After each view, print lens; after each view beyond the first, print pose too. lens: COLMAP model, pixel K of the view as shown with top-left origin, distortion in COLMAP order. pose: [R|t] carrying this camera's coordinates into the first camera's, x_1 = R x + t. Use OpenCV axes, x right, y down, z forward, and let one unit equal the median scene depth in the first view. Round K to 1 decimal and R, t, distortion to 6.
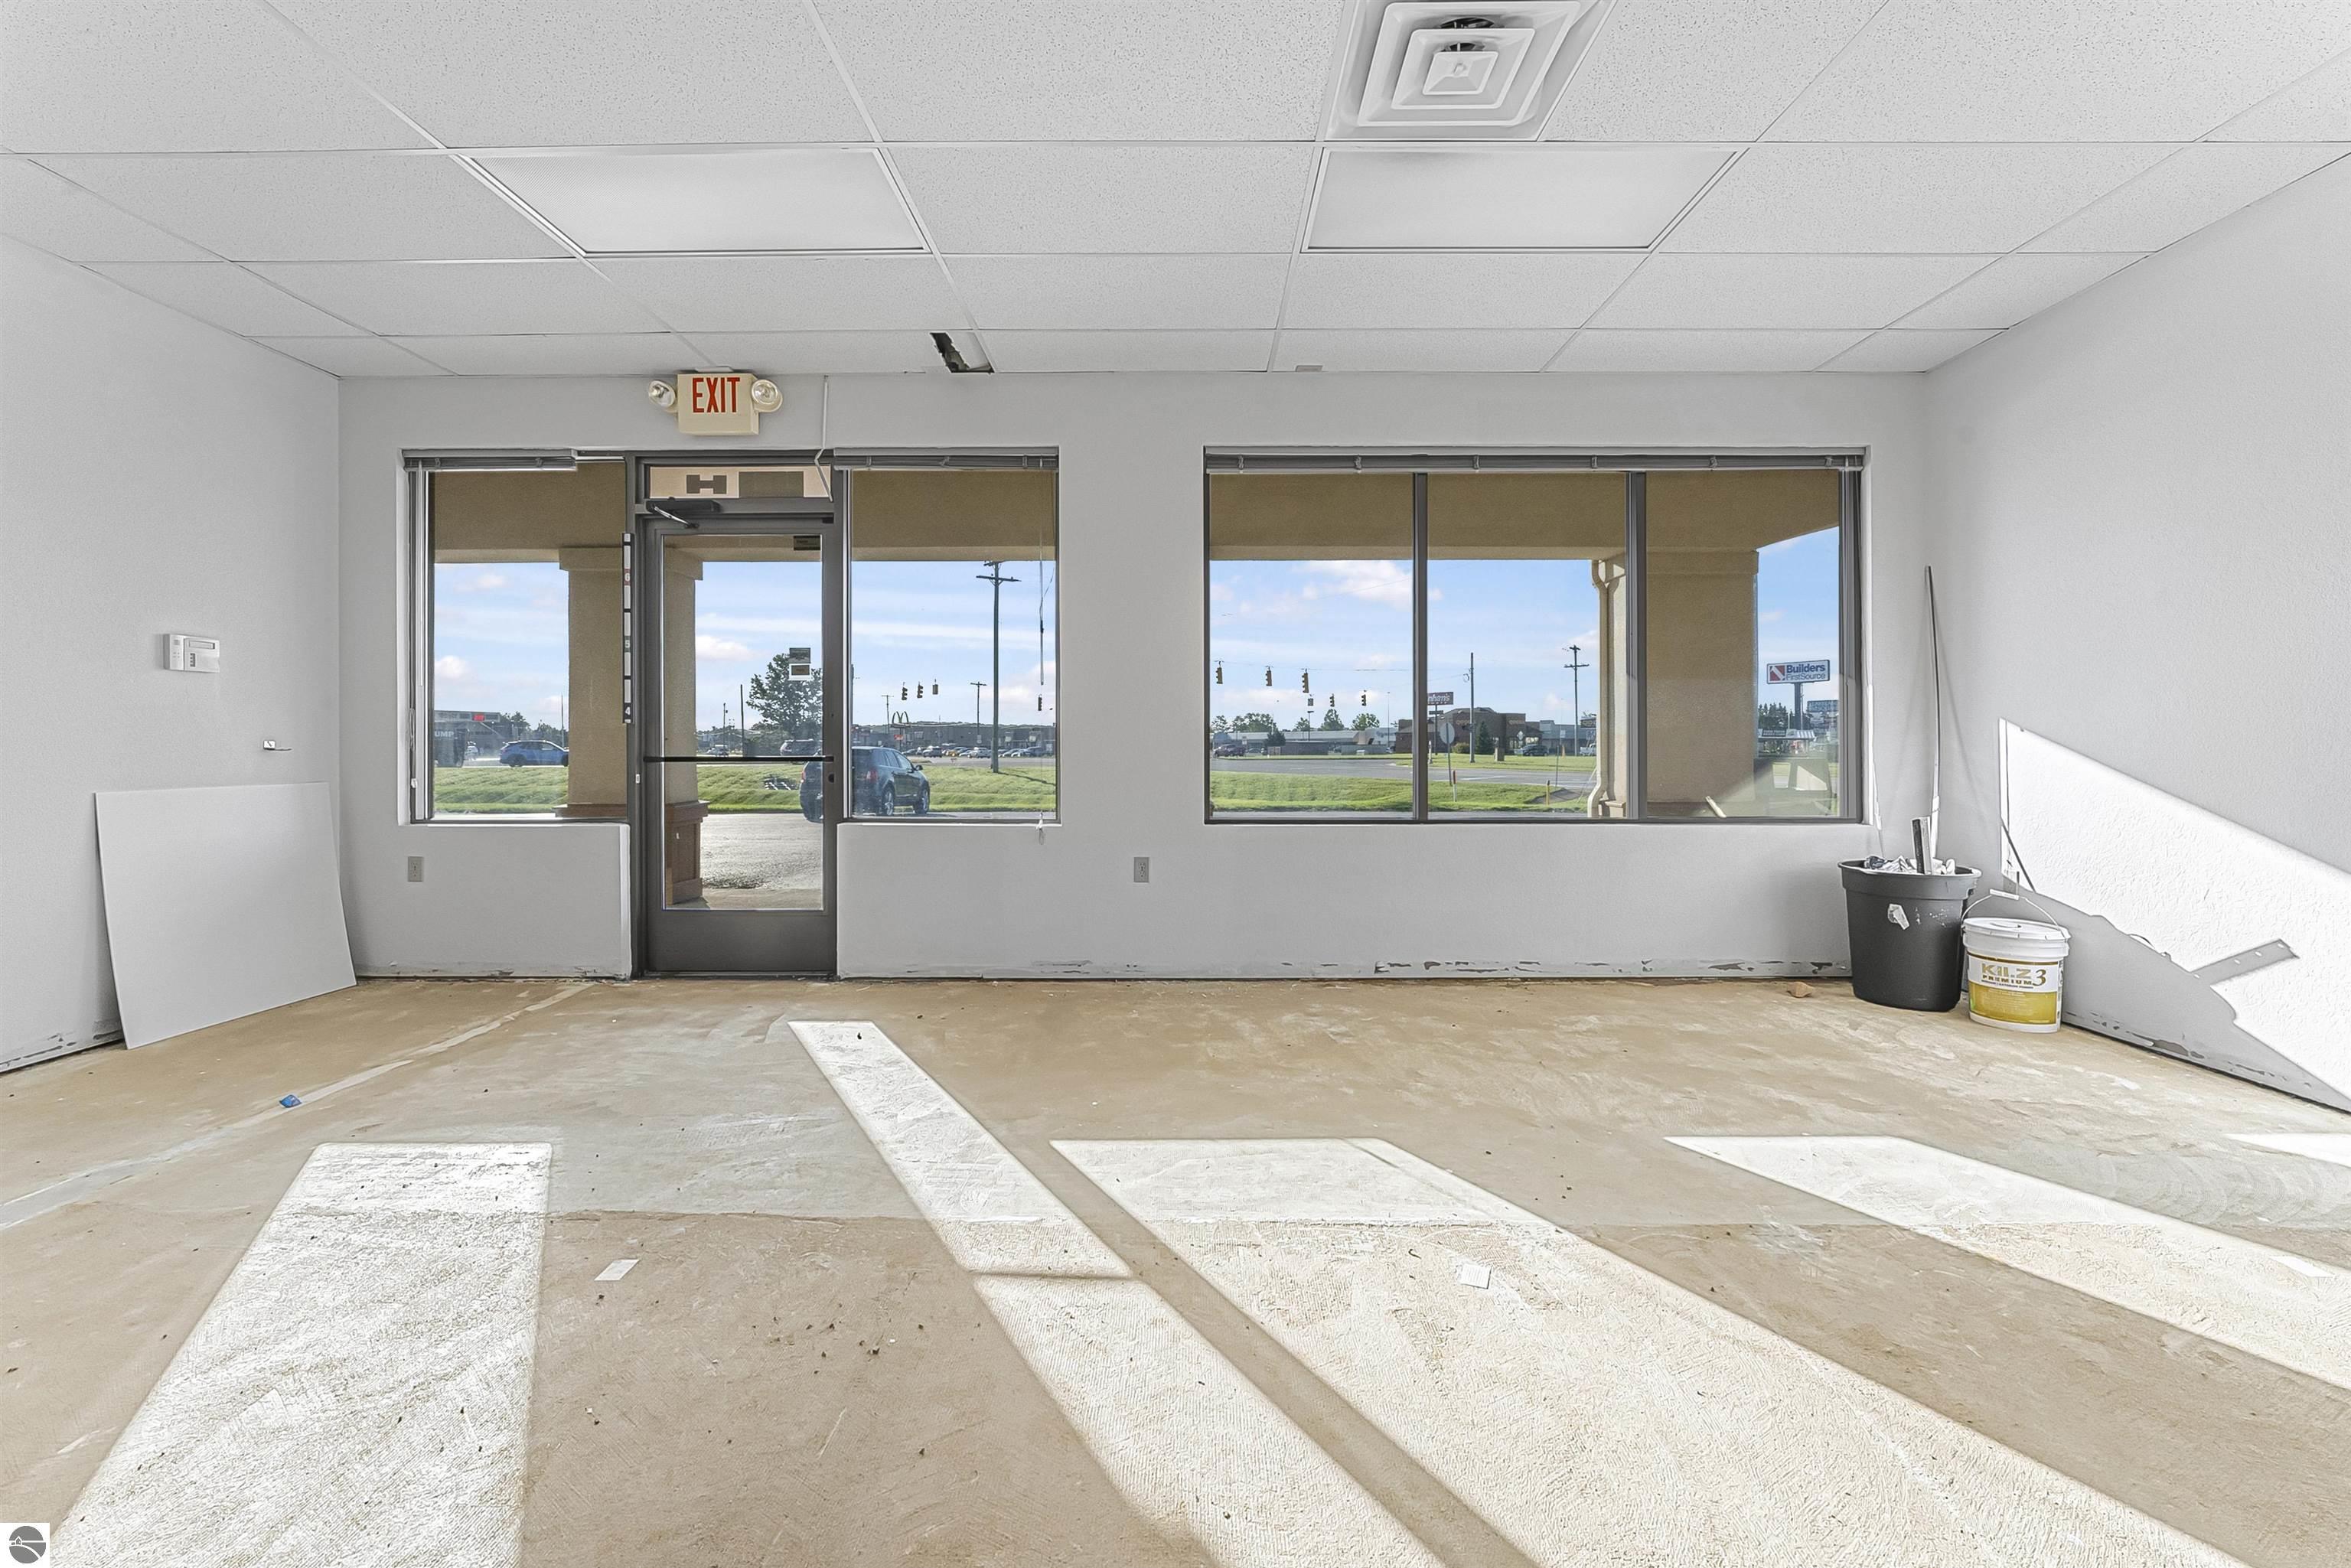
lens RADIAL K [[962.8, 0, 1190.9], [0, 962.8, 752.4], [0, 0, 1]] dist [-0.009154, 0.000308]
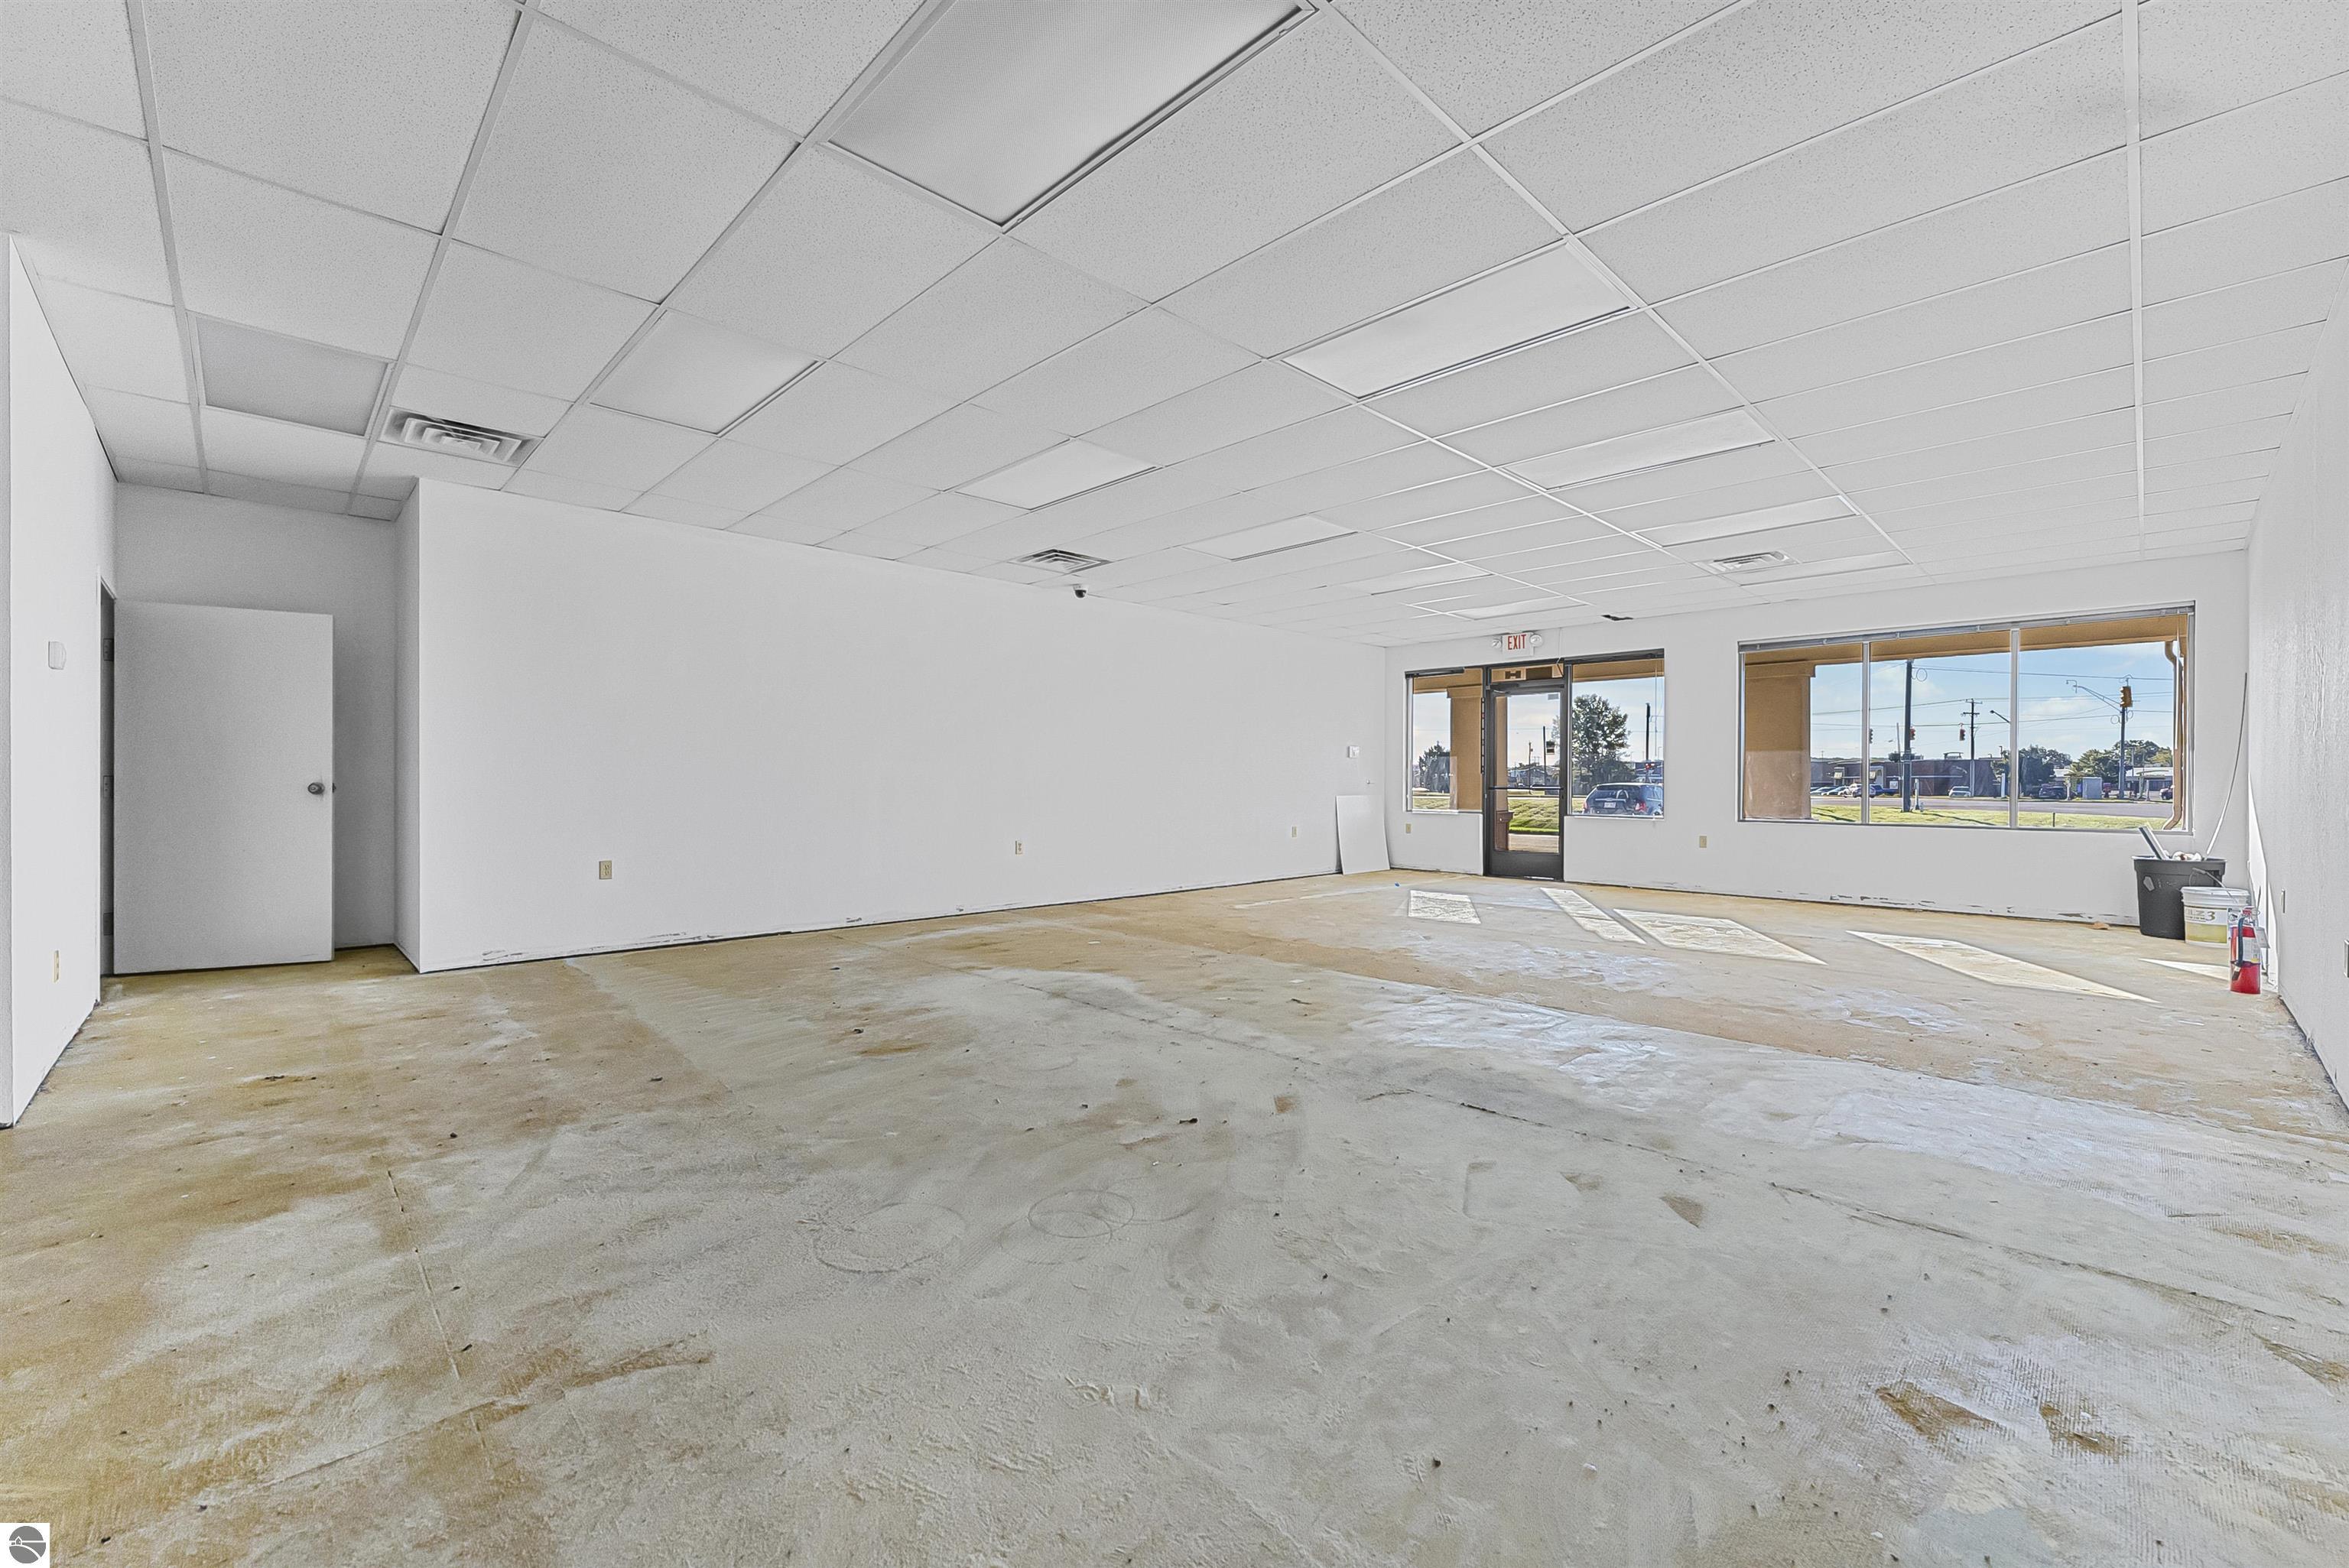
lens RADIAL K [[956.1, 0, 1185.2], [0, 956.1, 788.1], [0, 0, 1]] dist [-0.002573, 0.000352]
pose [[0.698522, 0.007857, -0.715546, 0.669729], [-0.008101, 0.999962, 0.003071, 0.004878], [0.715543, 0.003652, 0.698559, -1.323321]]
